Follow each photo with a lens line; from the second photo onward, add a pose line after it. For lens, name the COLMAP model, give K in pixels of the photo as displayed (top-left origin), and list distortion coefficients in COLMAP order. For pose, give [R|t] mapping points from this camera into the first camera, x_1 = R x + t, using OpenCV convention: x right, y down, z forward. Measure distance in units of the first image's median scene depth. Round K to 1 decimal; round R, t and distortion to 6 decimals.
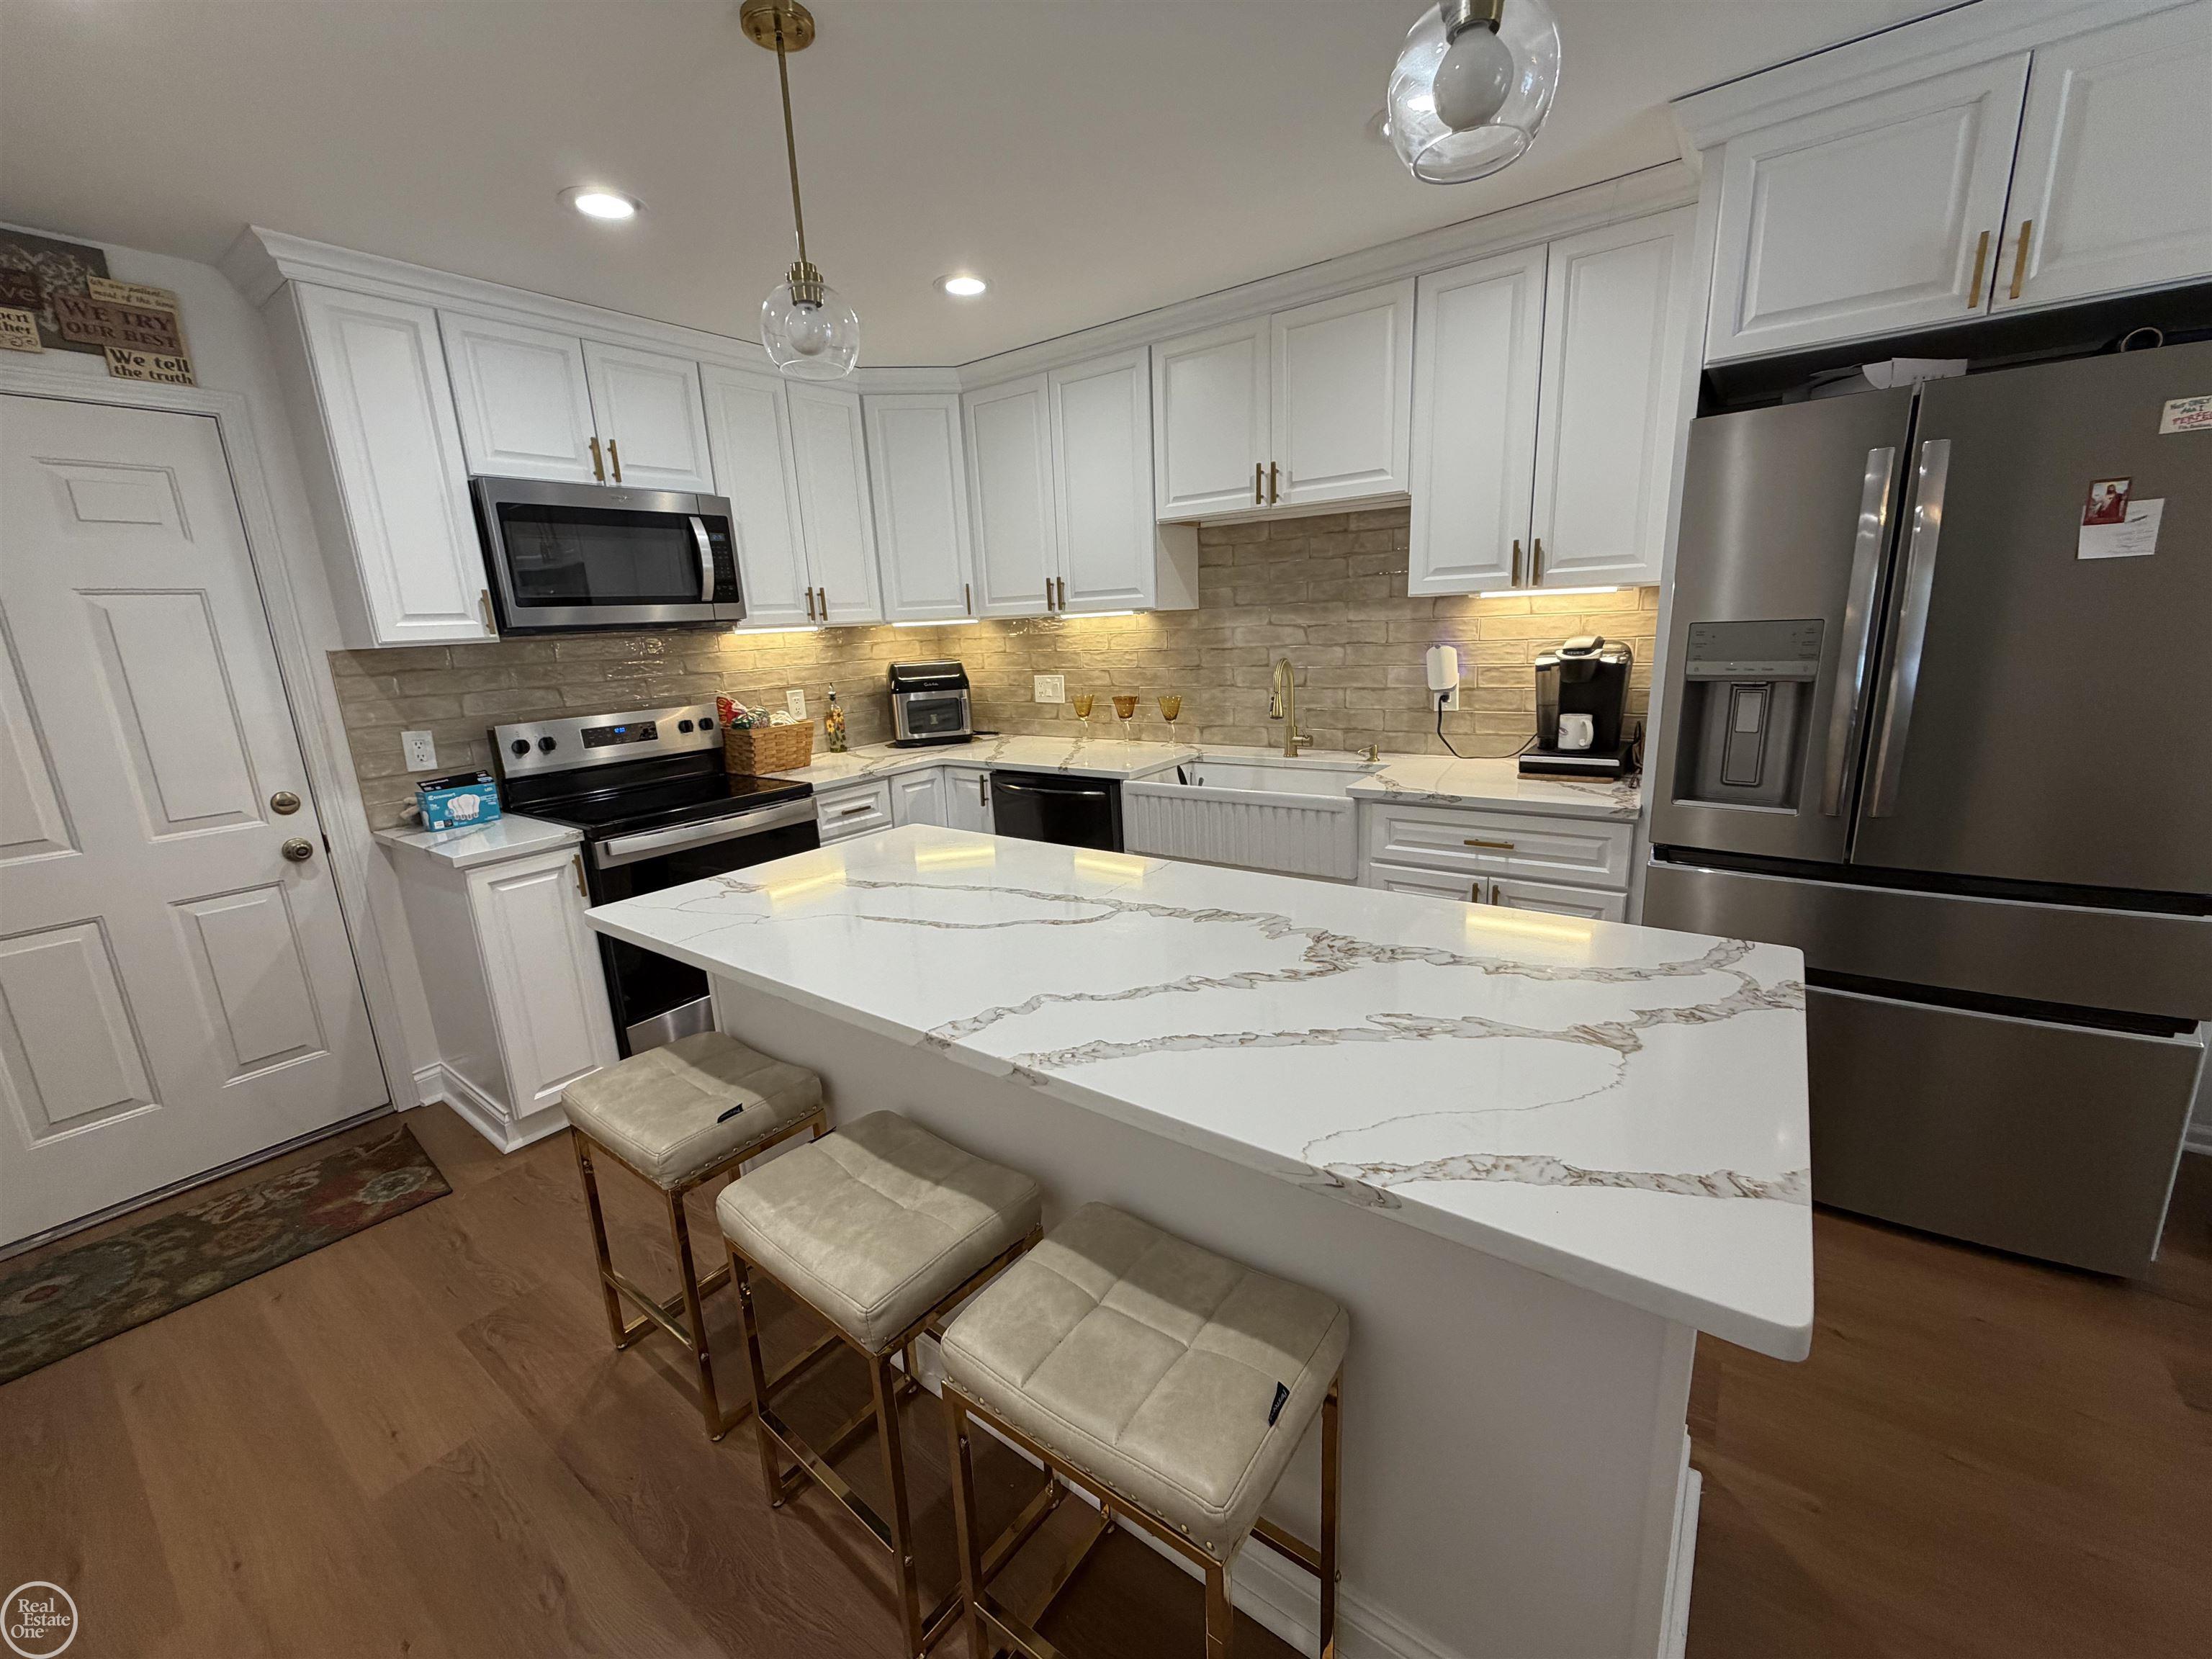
lens RADIAL K [[883.9, 0, 1106.0], [0, 883.9, 829.5], [0, 0, 1]] dist [0.000720, 0.000147]
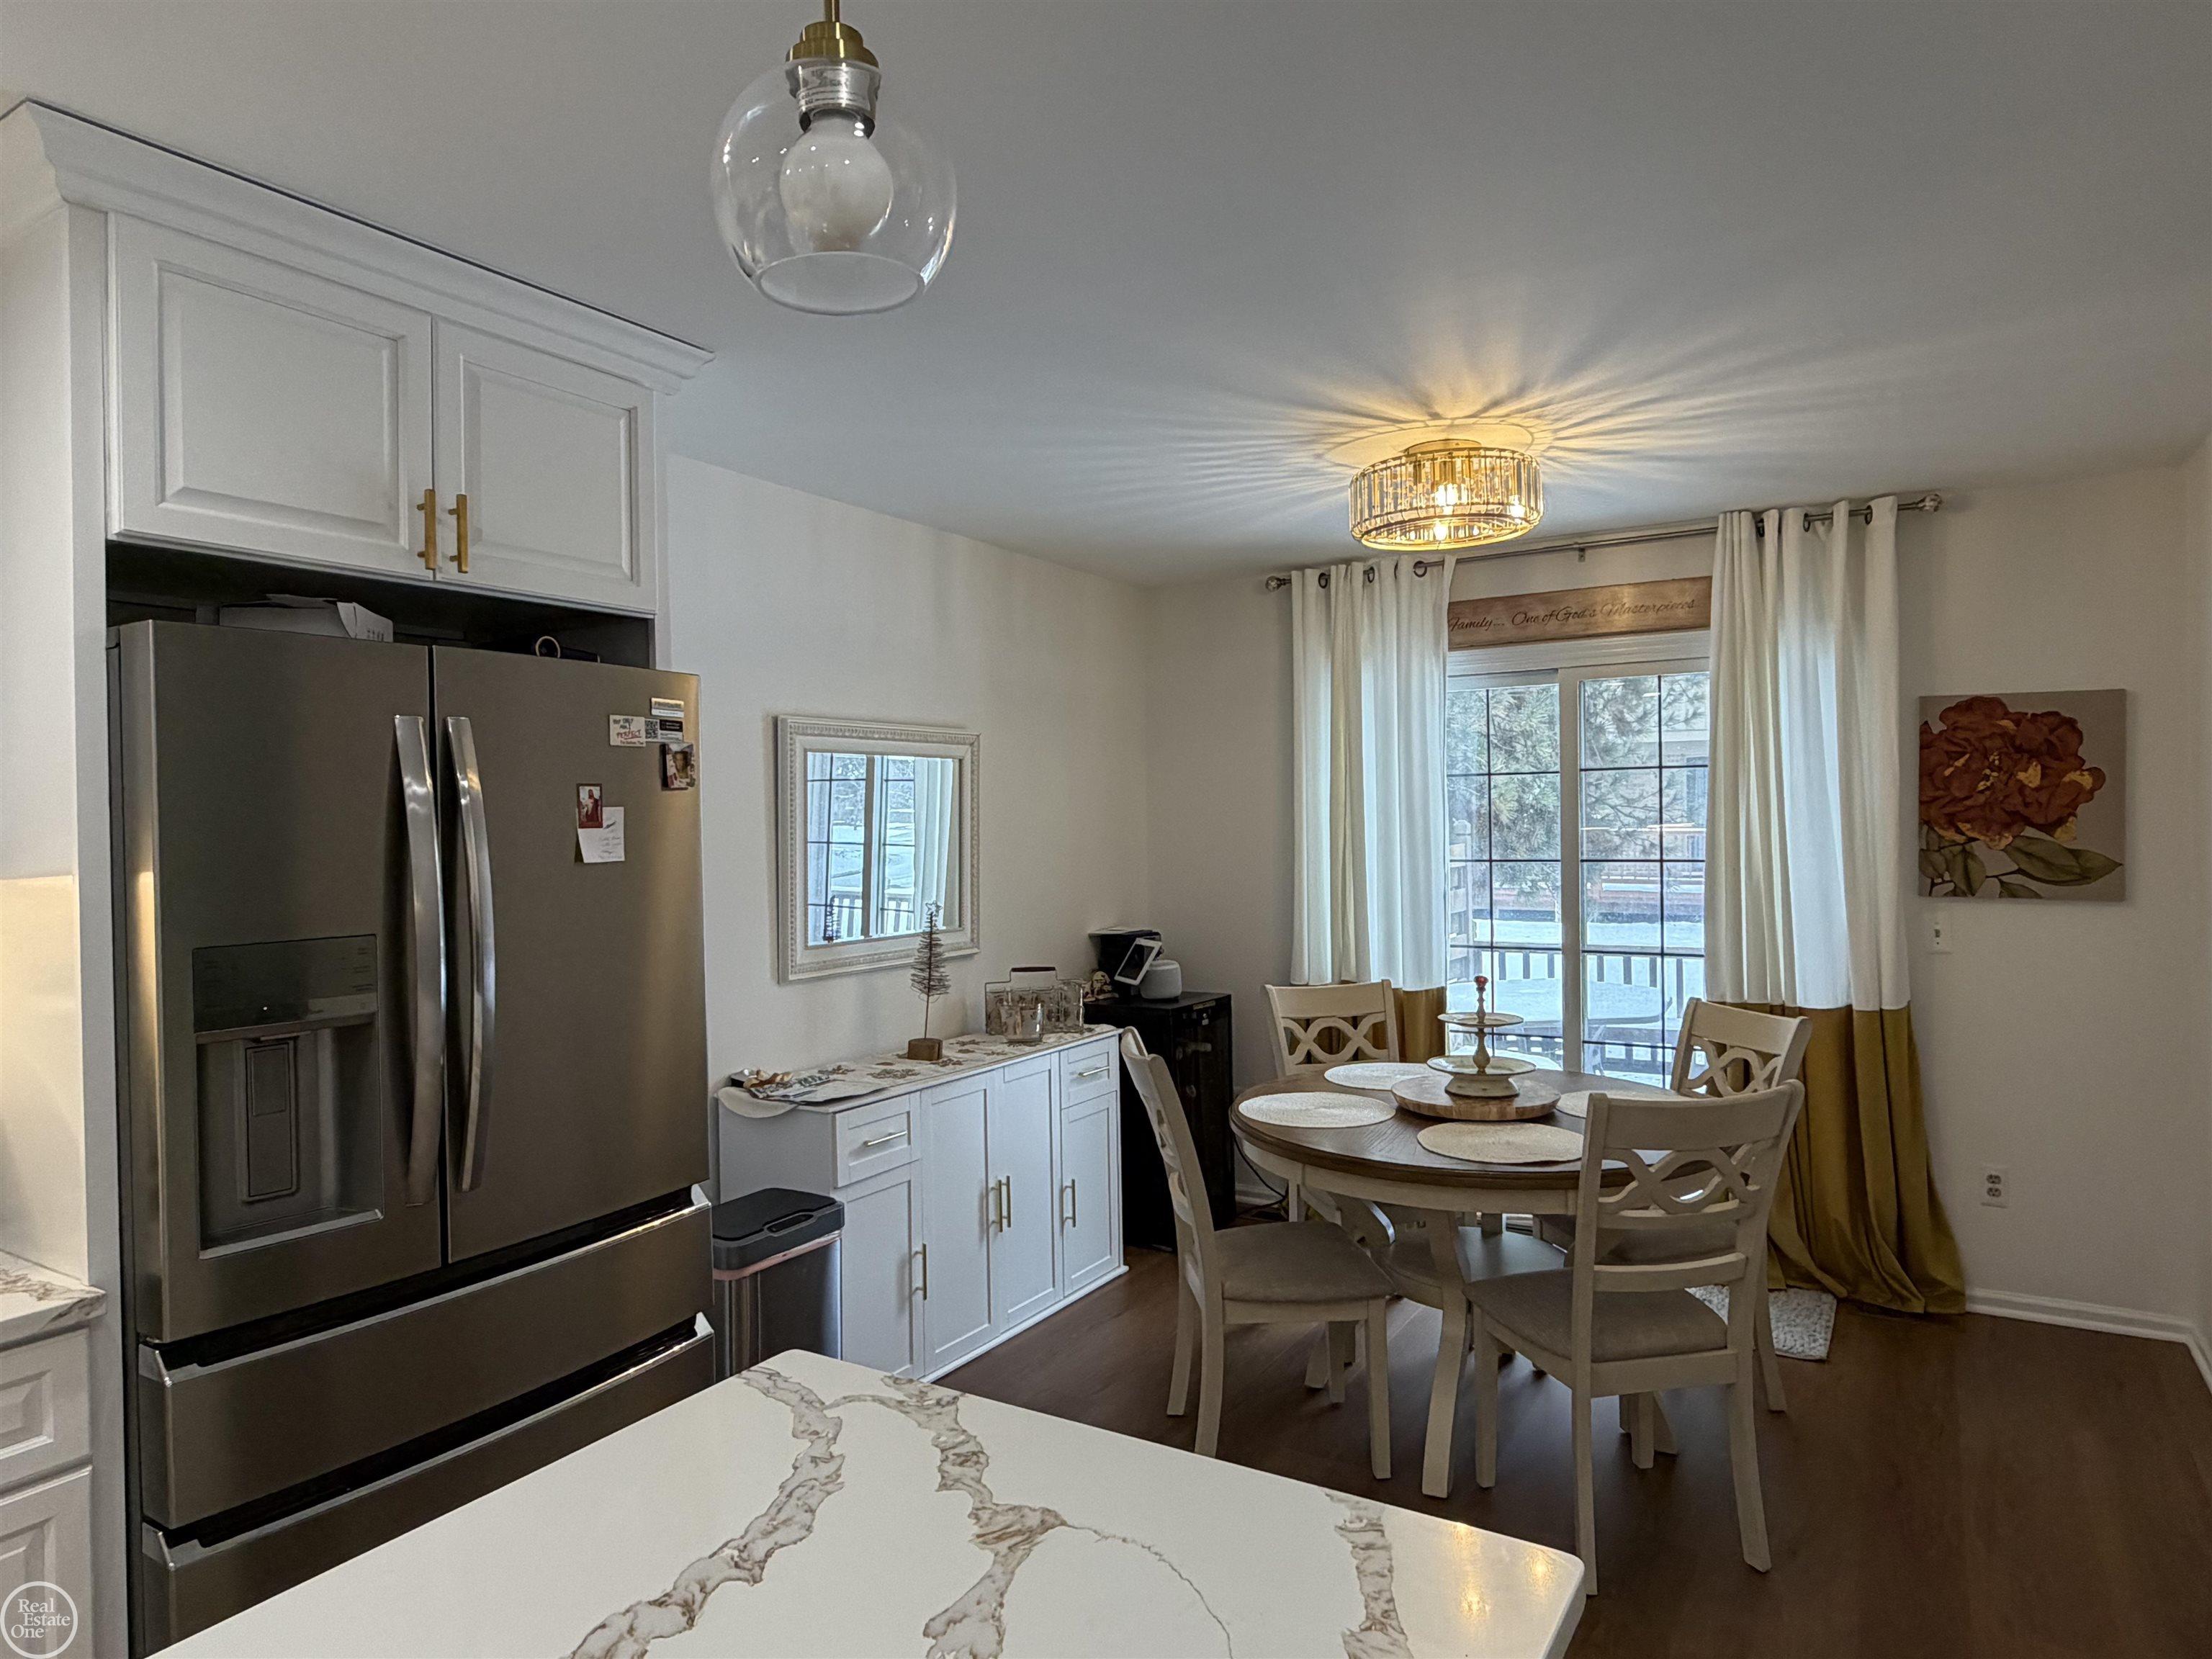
lens RADIAL K [[1329.3, 0, 1106.0], [0, 1329.3, 829.5], [0, 0, 1]] dist [-0.000143, -0.001382]
pose [[-0.079452, 0.042215, 0.995944, -0.298077], [0.249664, 0.968102, -0.021118, -0.151447], [-0.965068, 0.246973, -0.087457, 0.511520]]
